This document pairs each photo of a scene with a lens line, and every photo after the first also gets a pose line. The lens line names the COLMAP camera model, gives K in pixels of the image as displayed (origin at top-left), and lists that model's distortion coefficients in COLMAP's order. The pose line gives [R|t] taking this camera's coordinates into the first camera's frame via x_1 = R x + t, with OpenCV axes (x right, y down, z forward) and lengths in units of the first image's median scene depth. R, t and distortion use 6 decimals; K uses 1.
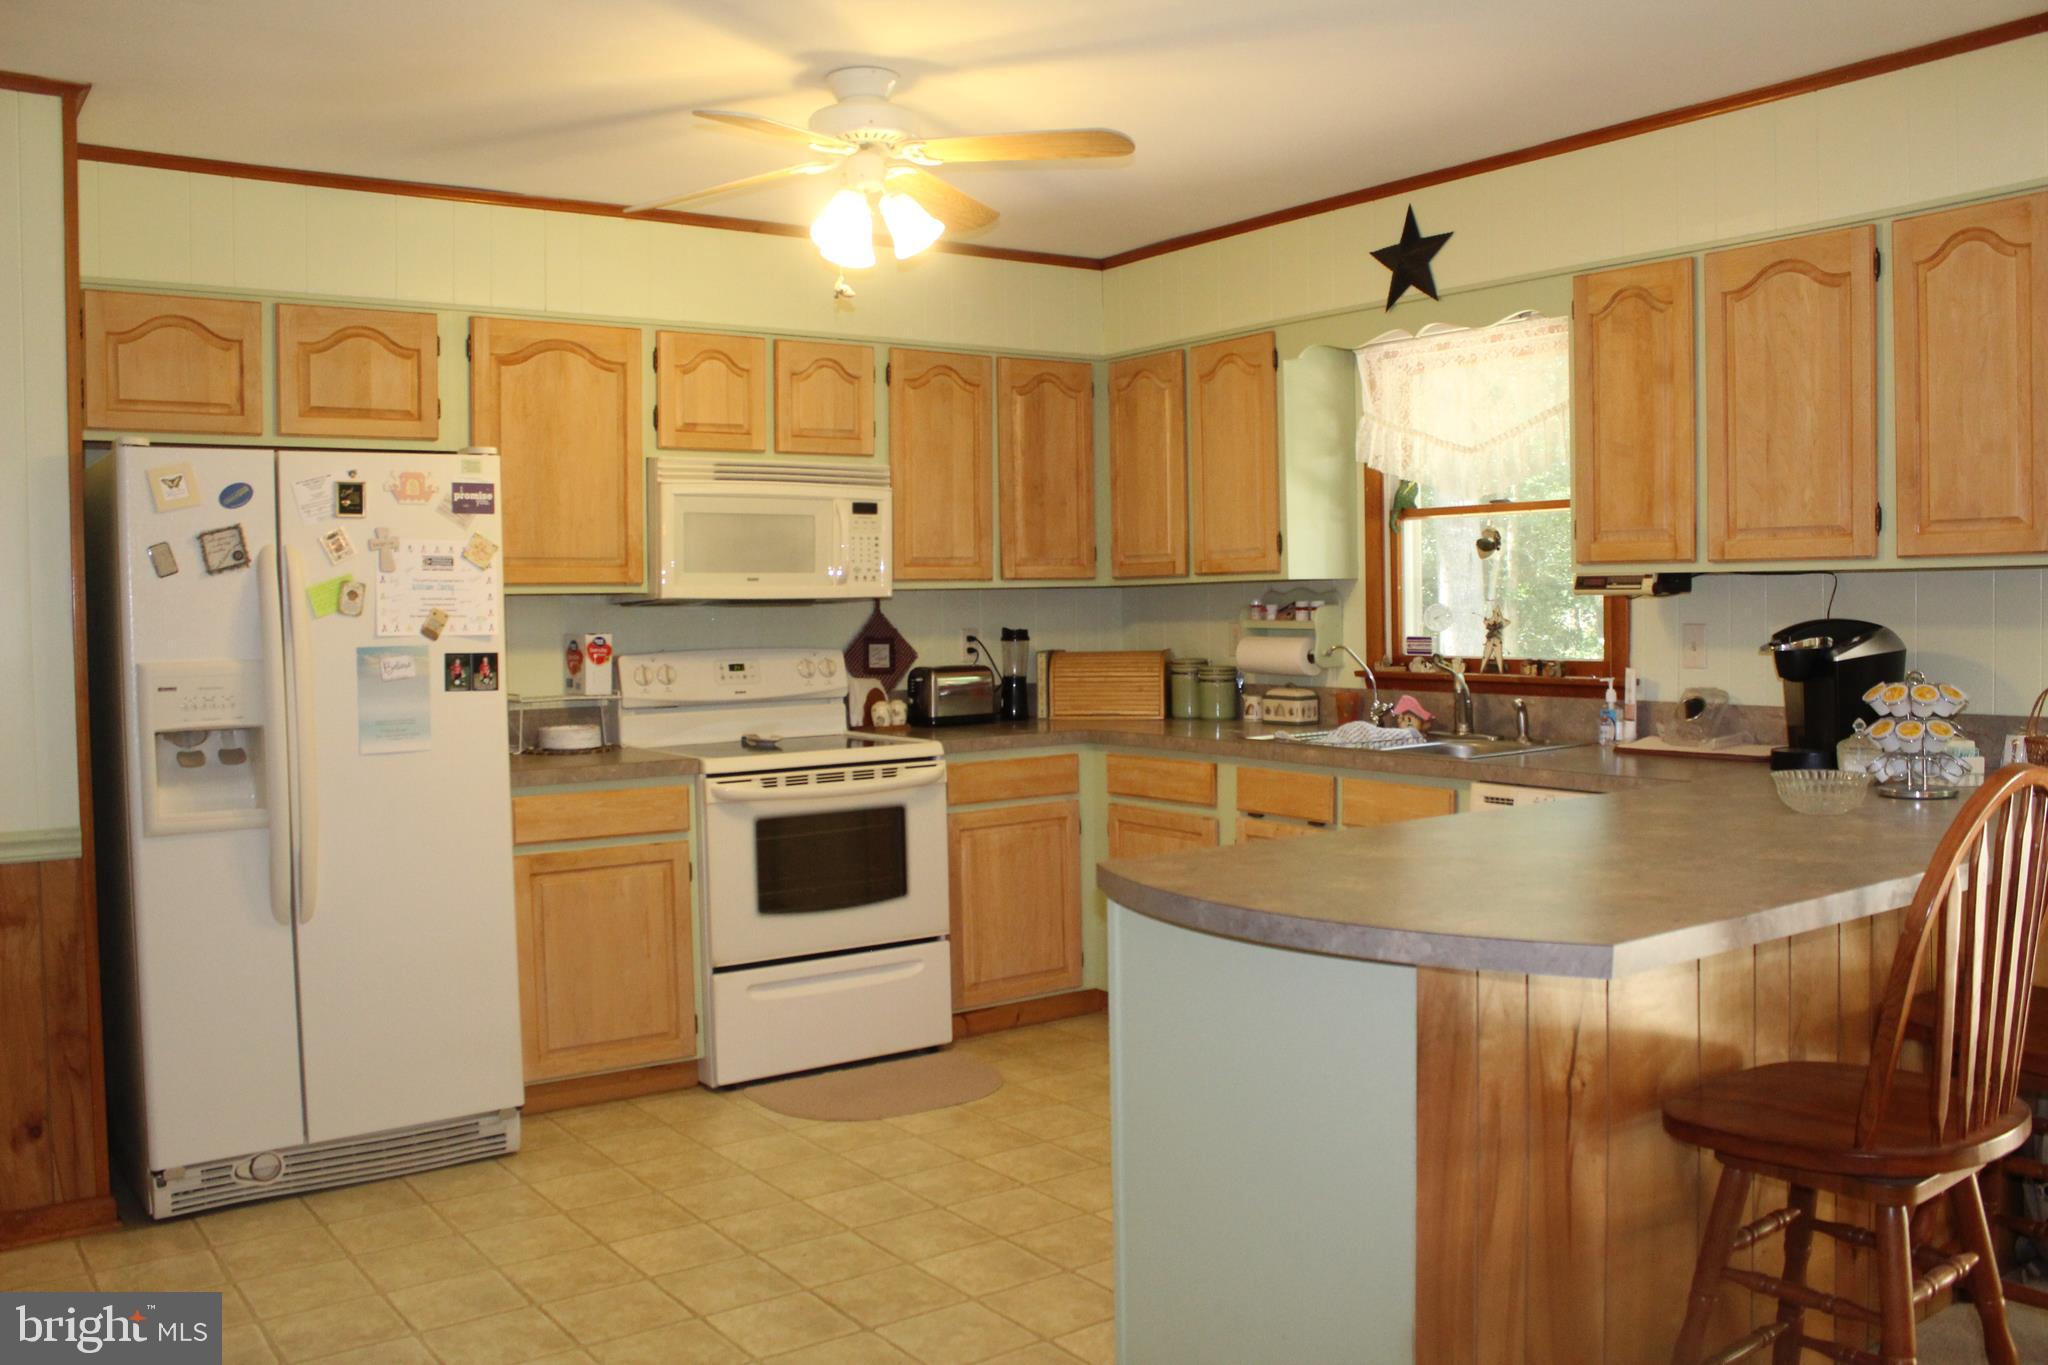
lens RADIAL K [[1773.1, 0, 1024.0], [0, 1773.1, 682.5], [0, 0, 1]] dist [-0.006464, -0.001464]
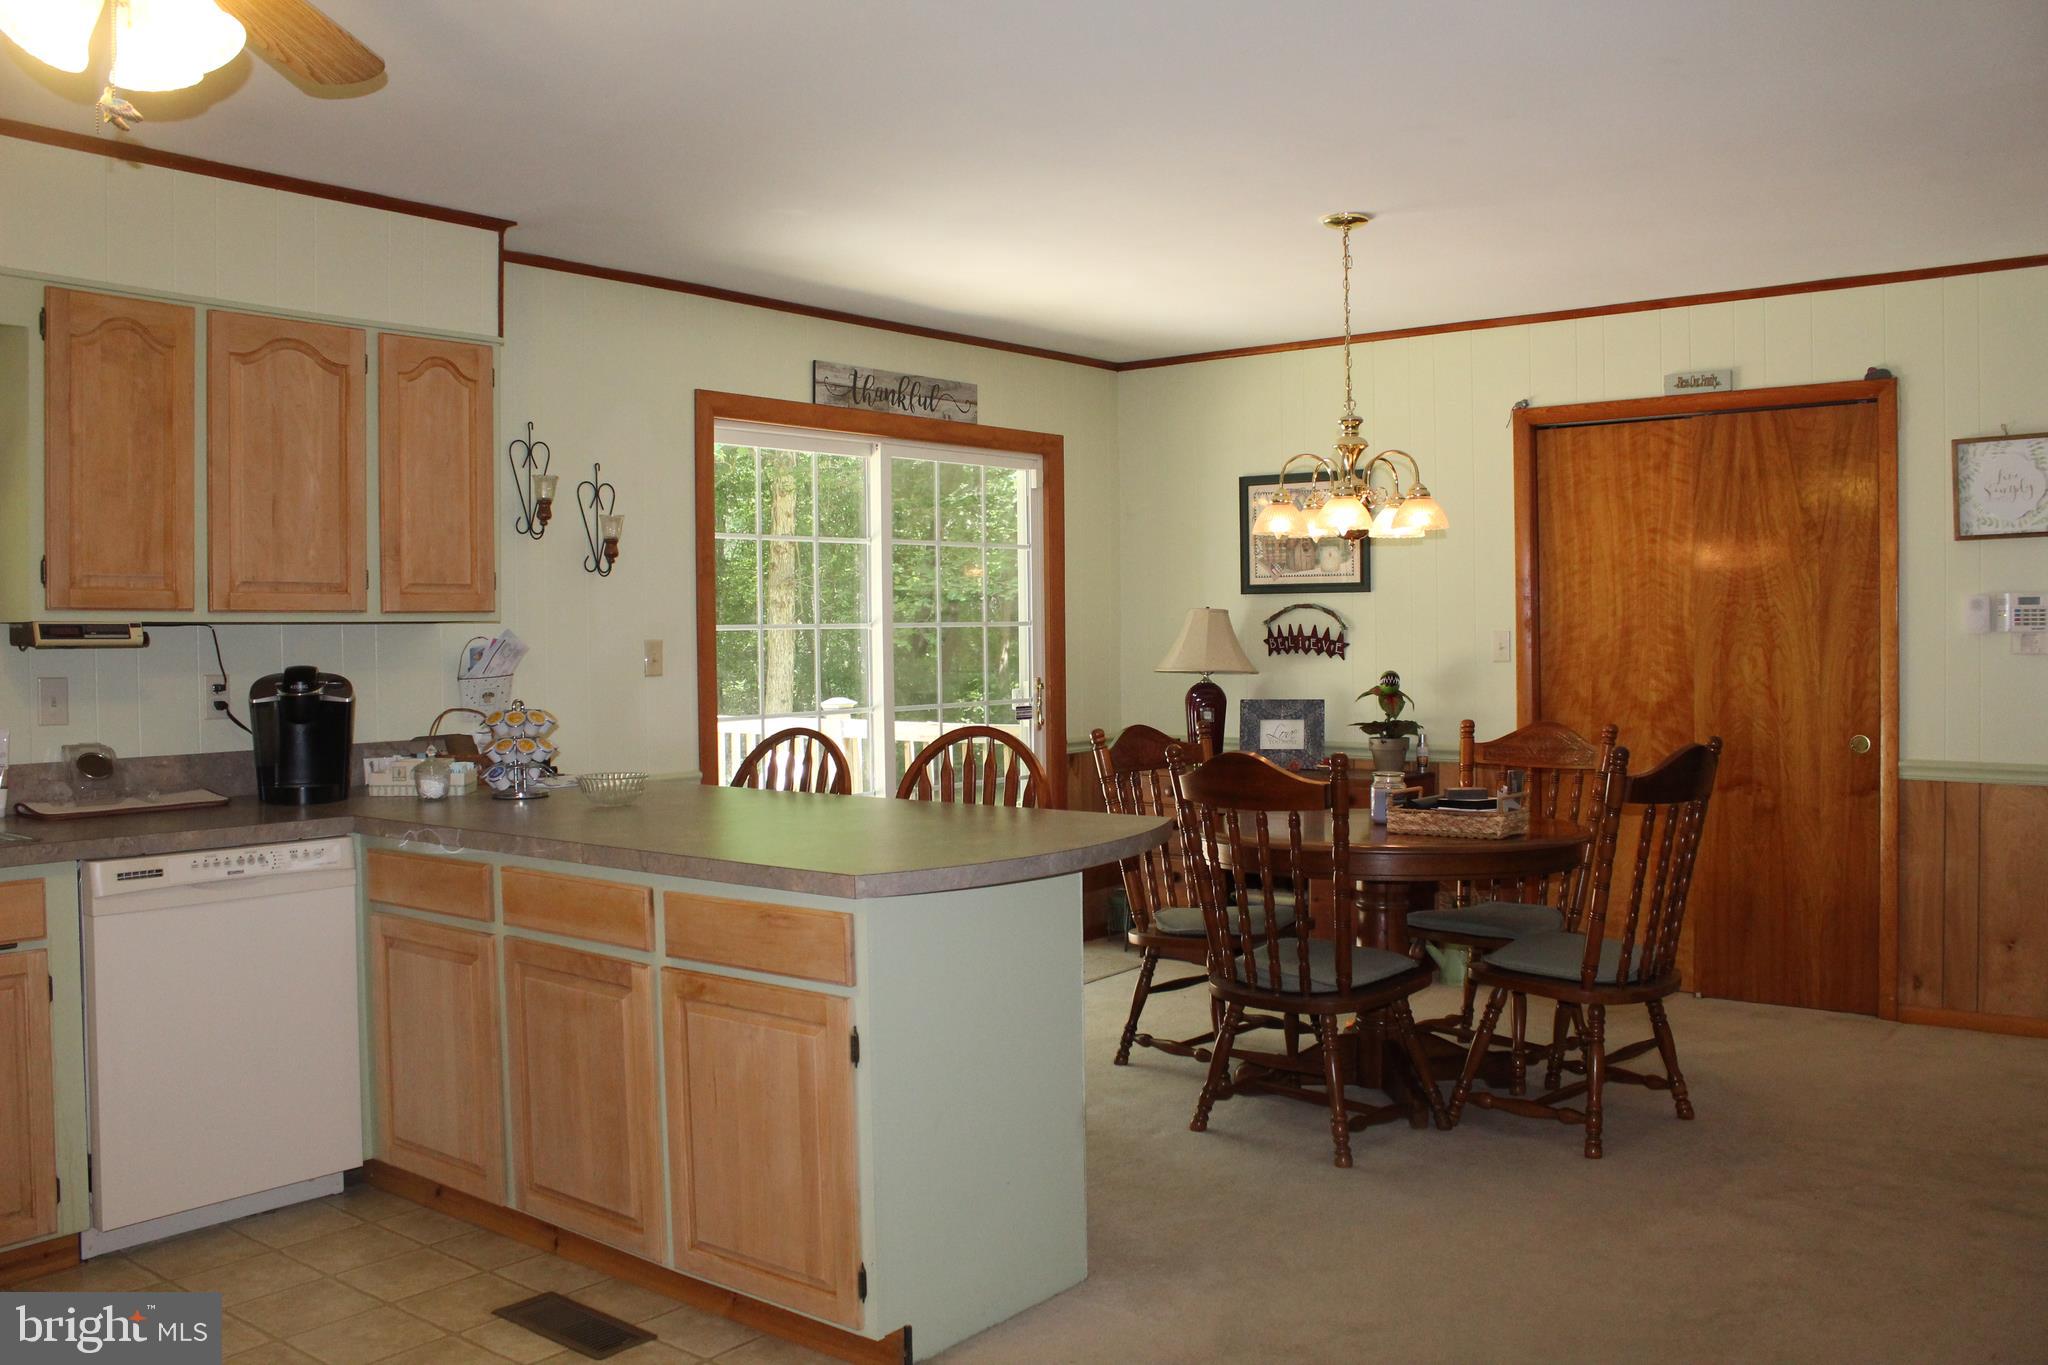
lens RADIAL K [[1773.1, 0, 1024.0], [0, 1773.1, 682.5], [0, 0, 1]] dist [-0.006464, -0.001464]
pose [[-0.229543, -0.006817, 0.973275, -0.741663], [0.066071, 0.997560, 0.022569, -0.021091], [-0.971053, 0.069486, -0.228533, 0.823988]]
